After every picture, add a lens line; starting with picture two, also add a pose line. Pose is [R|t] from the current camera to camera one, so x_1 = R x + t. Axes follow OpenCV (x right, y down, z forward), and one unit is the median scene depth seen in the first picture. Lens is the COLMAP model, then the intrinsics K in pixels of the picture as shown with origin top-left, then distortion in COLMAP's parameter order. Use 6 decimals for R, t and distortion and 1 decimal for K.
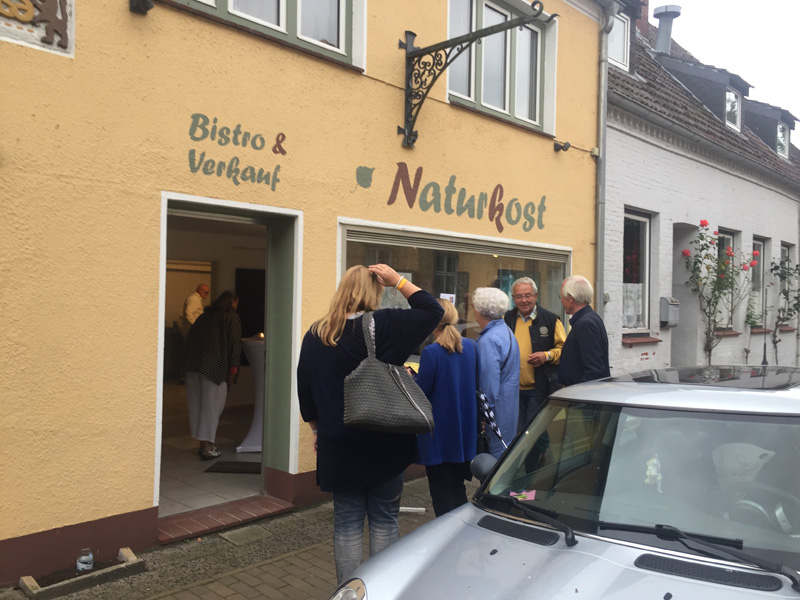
lens RADIAL K [[684.6, 0, 403.5], [0, 684.6, 299.6], [0, 0, 1]] dist [0.072339, -0.089052]
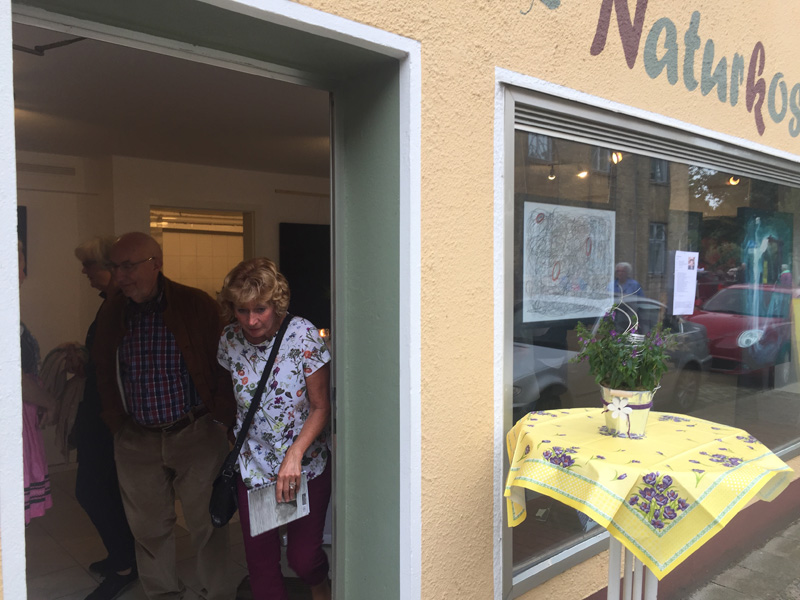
lens RADIAL K [[684.6, 0, 399.4], [0, 684.6, 302.4], [0, 0, 1]] dist [0.072339, -0.089052]
pose [[0.995347, -0.023369, -0.093475, -0.098282], [0.027188, 0.998838, 0.039790, 0.003163], [0.092437, -0.042147, 0.994826, 0.470391]]
